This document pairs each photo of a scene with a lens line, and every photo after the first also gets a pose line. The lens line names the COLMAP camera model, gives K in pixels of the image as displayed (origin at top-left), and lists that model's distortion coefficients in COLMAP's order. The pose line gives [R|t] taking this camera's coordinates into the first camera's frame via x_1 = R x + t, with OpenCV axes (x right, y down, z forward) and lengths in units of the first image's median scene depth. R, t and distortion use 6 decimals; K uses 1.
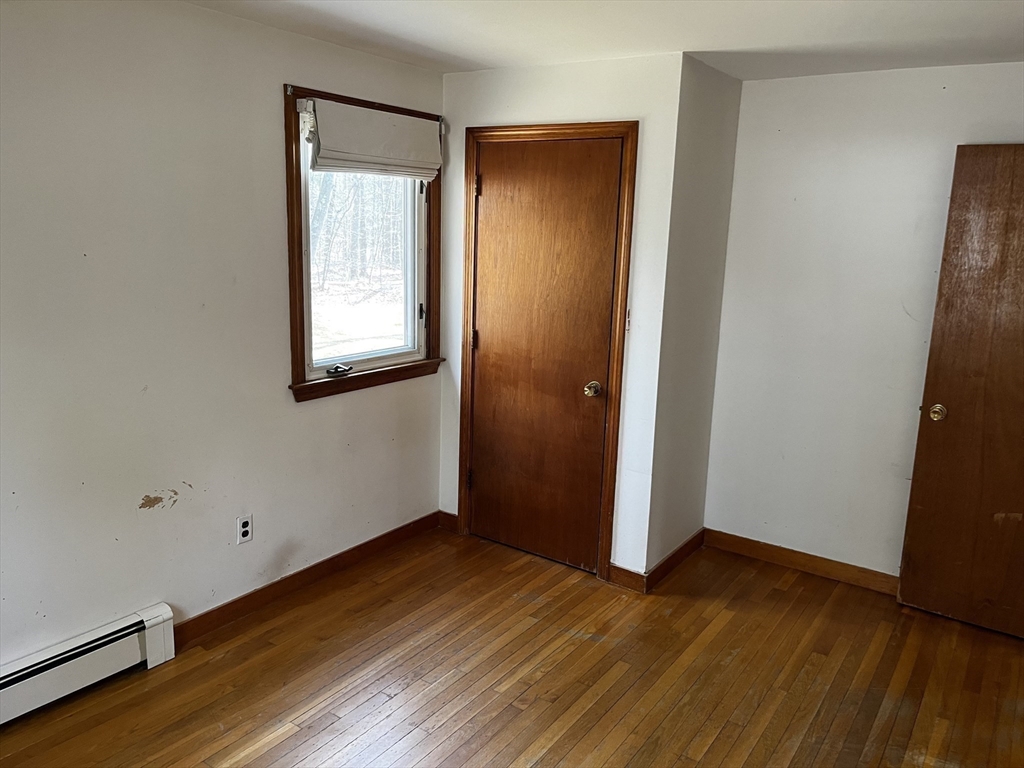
lens RADIAL K [[778.2, 0, 515.1], [0, 778.2, 381.8], [0, 0, 1]] dist [0.064759, -0.089333]
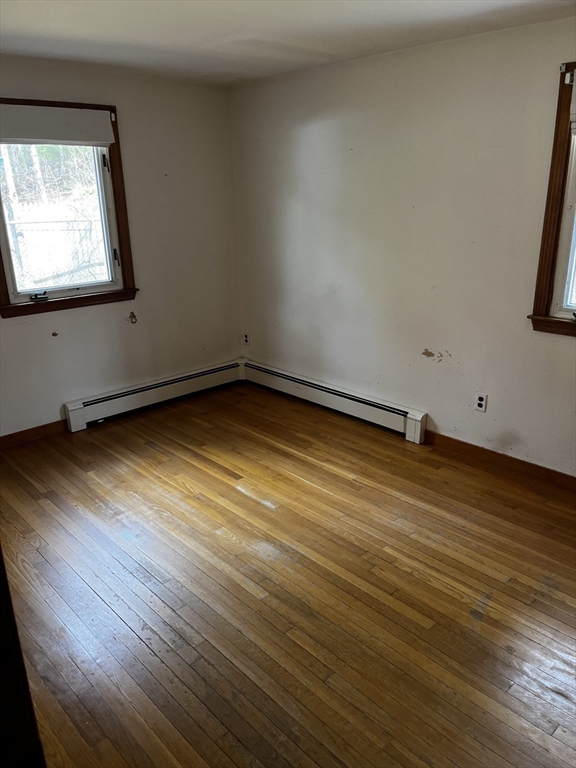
lens RADIAL K [[583.7, 0, 291.4], [0, 583.7, 385.6], [0, 0, 1]] dist [0.064759, -0.089333]
pose [[-0.201087, 0.287806, -0.936339, 0.793880], [-0.187104, 0.926981, 0.325112, -0.140237], [0.961538, 0.240569, -0.132554, 0.847185]]
